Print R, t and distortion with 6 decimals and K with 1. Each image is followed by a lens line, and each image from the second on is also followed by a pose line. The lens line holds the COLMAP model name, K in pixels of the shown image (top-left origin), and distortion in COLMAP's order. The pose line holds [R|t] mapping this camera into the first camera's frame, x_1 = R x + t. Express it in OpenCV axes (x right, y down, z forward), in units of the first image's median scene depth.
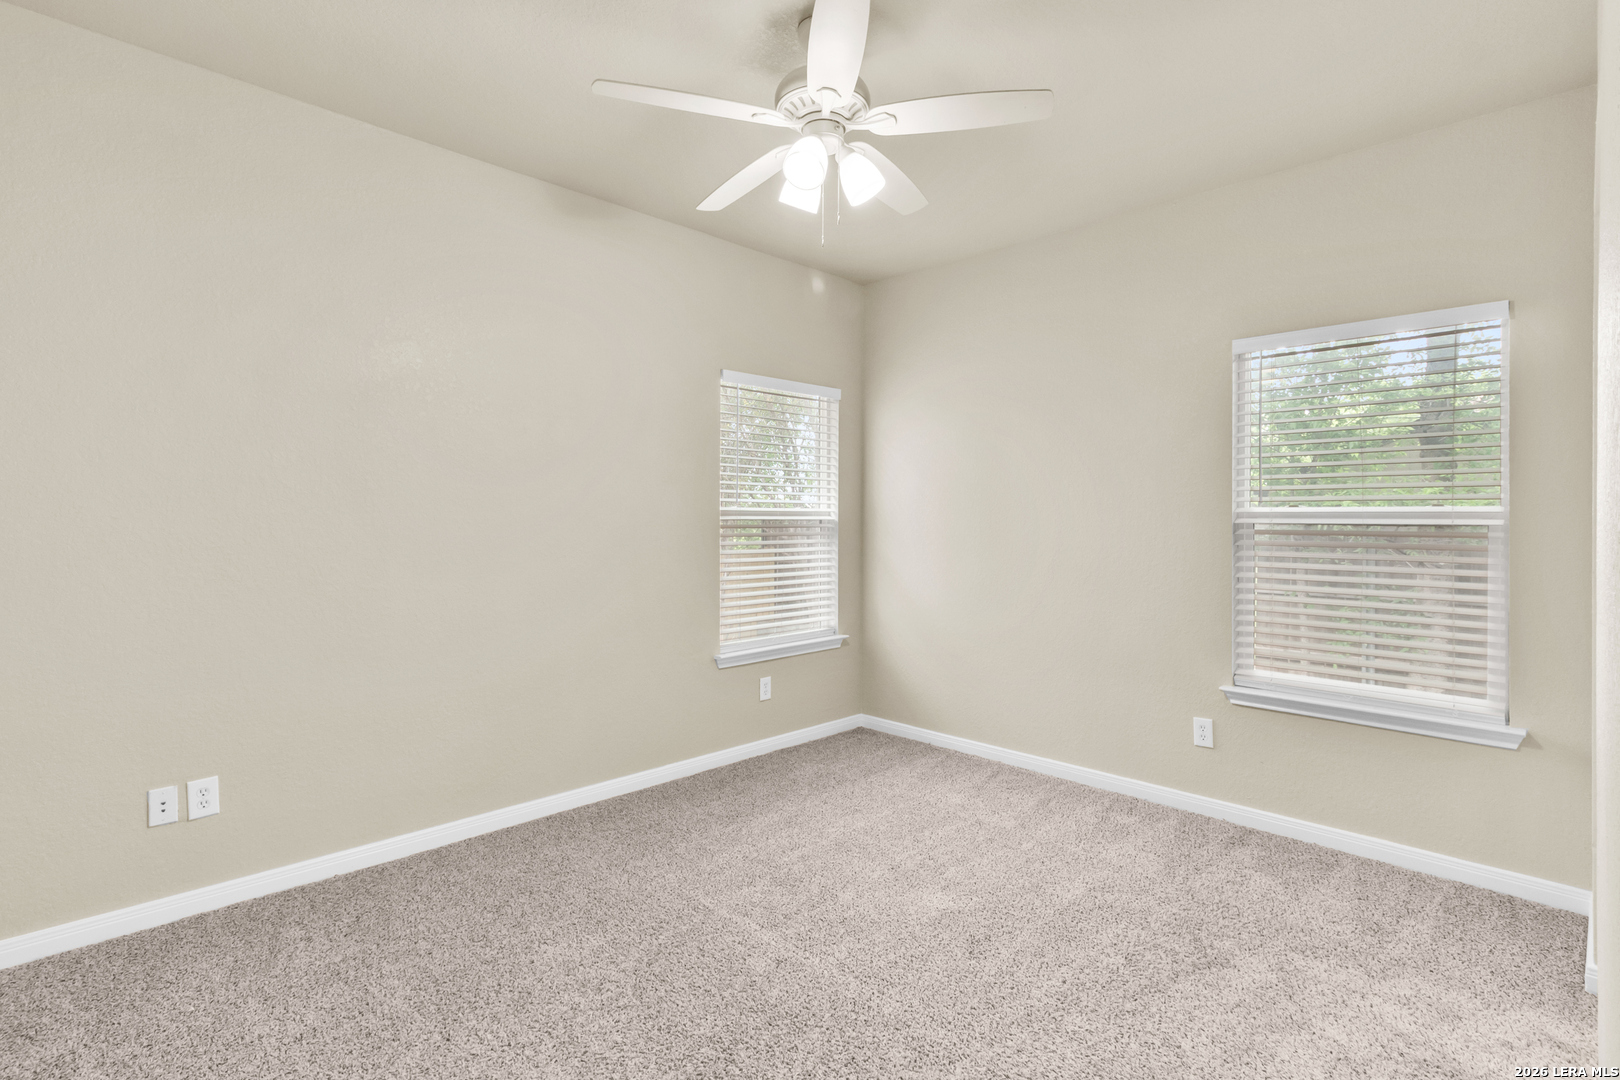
lens RADIAL K [[758.3, 0, 838.3], [0, 758.3, 524.0], [0, 0, 1]] dist [0.002927, 0.000670]
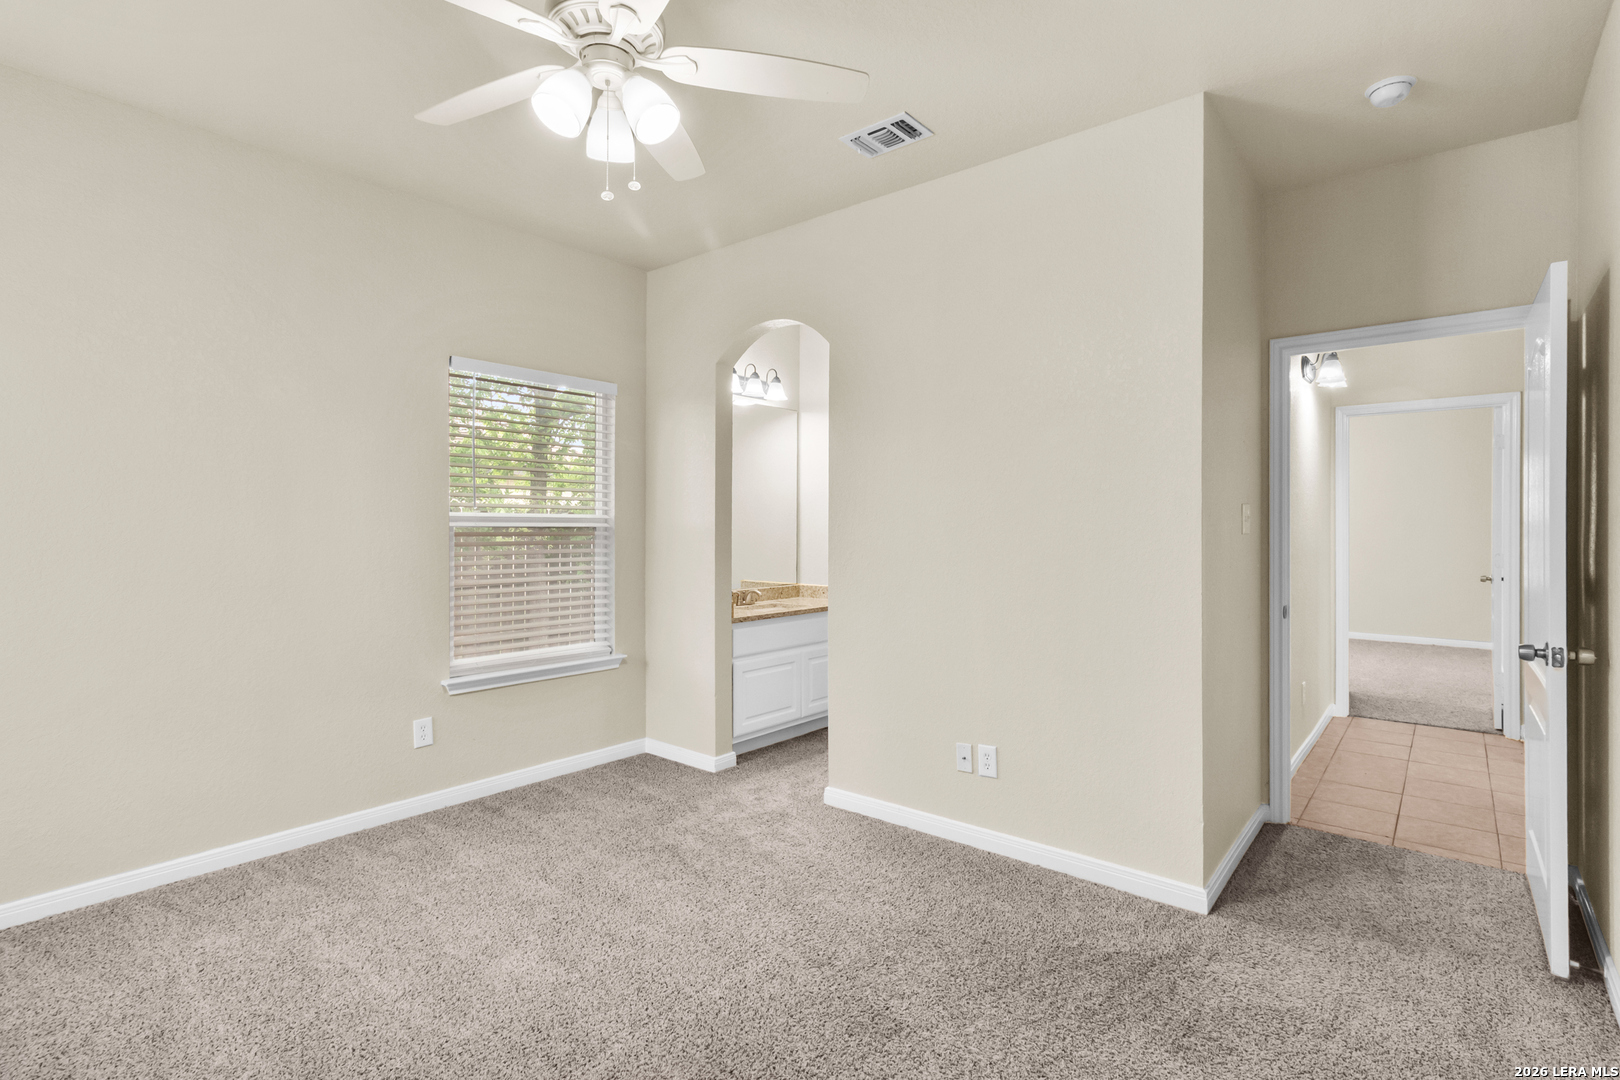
lens RADIAL K [[759.3, 0, 833.5], [0, 759.3, 512.2], [0, 0, 1]] dist [-0.002264, 0.000063]
pose [[-0.068008, 0.008824, 0.997646, -0.626350], [0.003418, 0.999957, -0.008611, -0.011331], [-0.997679, 0.002824, -0.068035, 0.564043]]
